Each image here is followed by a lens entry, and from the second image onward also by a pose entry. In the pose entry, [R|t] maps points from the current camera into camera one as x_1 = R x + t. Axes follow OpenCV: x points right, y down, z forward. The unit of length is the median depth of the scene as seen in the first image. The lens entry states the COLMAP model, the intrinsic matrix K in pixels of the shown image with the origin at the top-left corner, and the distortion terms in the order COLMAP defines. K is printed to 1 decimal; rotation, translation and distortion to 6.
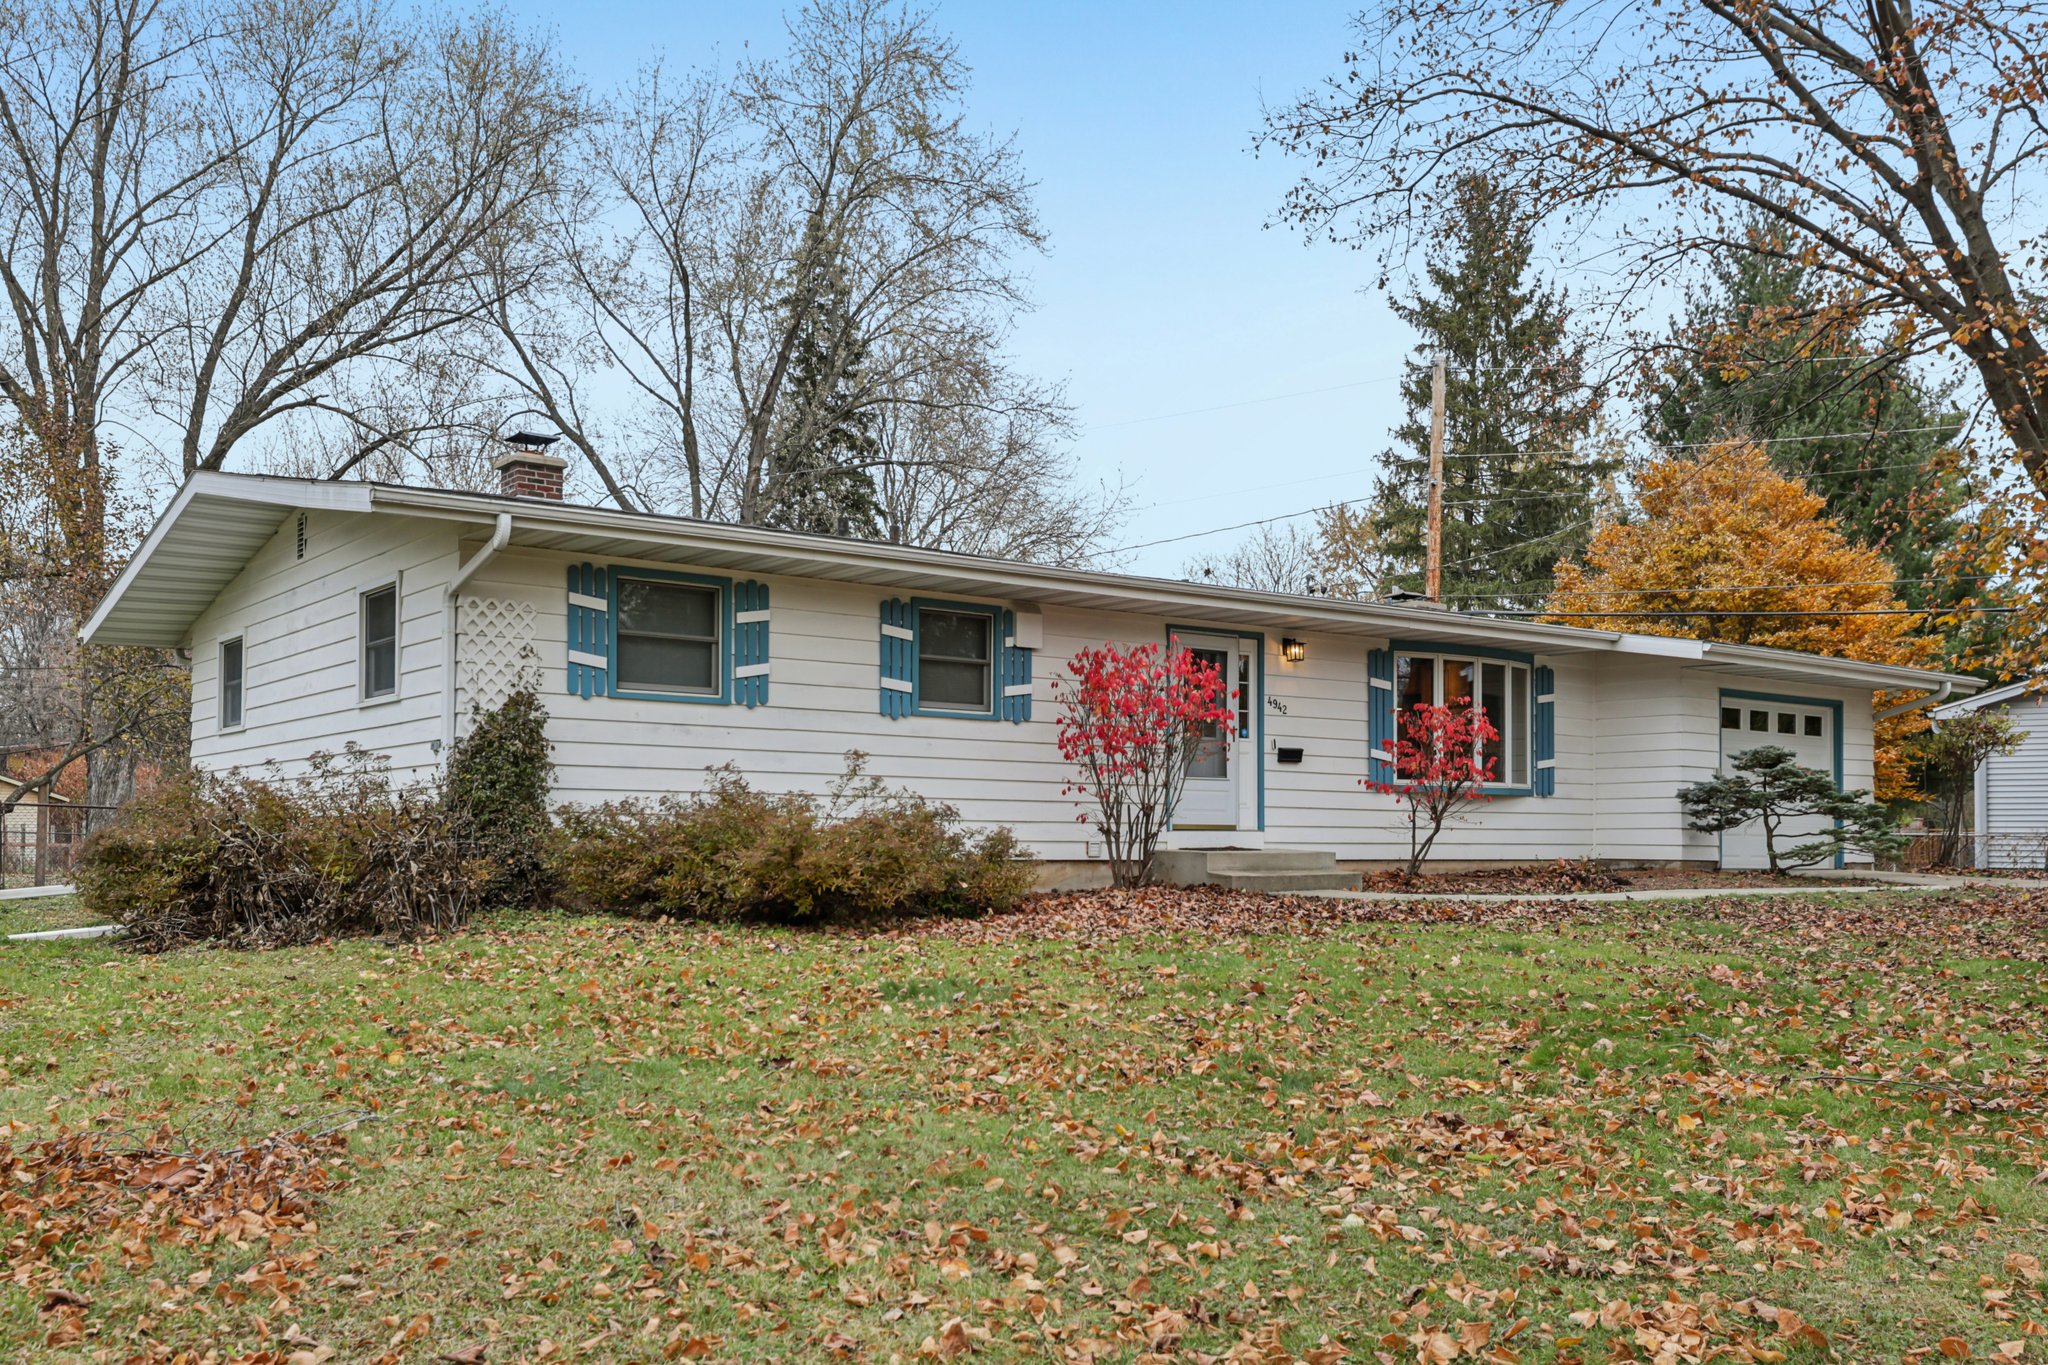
lens RADIAL K [[1814.0, 0, 1024.0], [0, 1814.0, 682.5], [0, 0, 1]] dist [-0.000251, 0.000148]
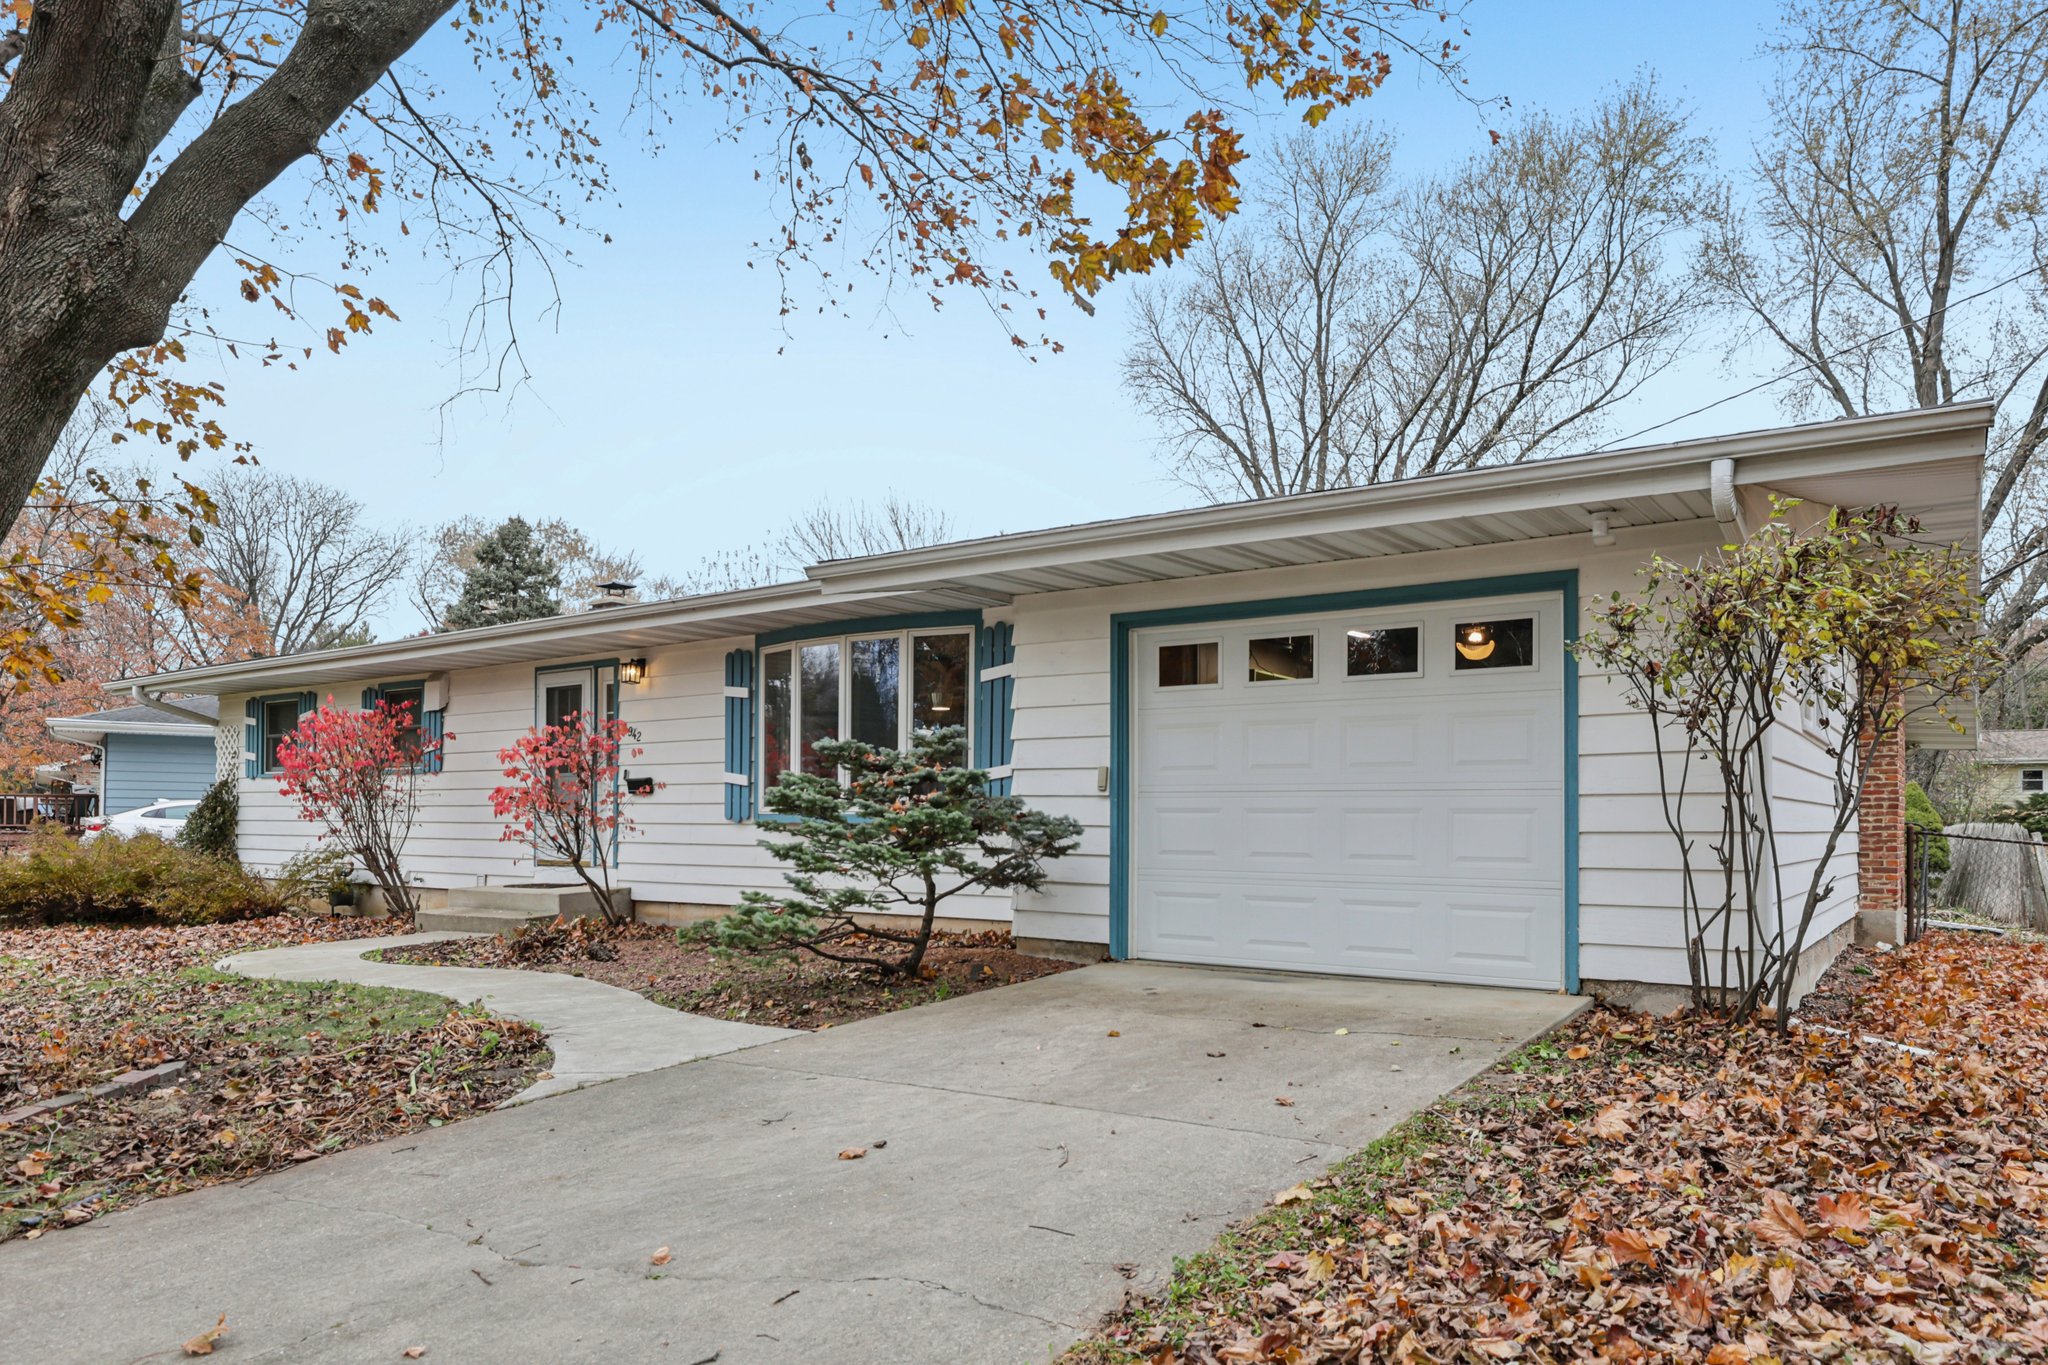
lens RADIAL K [[1387.1, 0, 1024.0], [0, 1387.1, 682.5], [0, 0, 1]] dist [0.000828, 0.000255]
pose [[0.305112, -0.112587, -0.945638, 0.869978], [0.073358, 0.992815, -0.094535, 0.068540], [0.949487, -0.040527, 0.311179, 0.965145]]
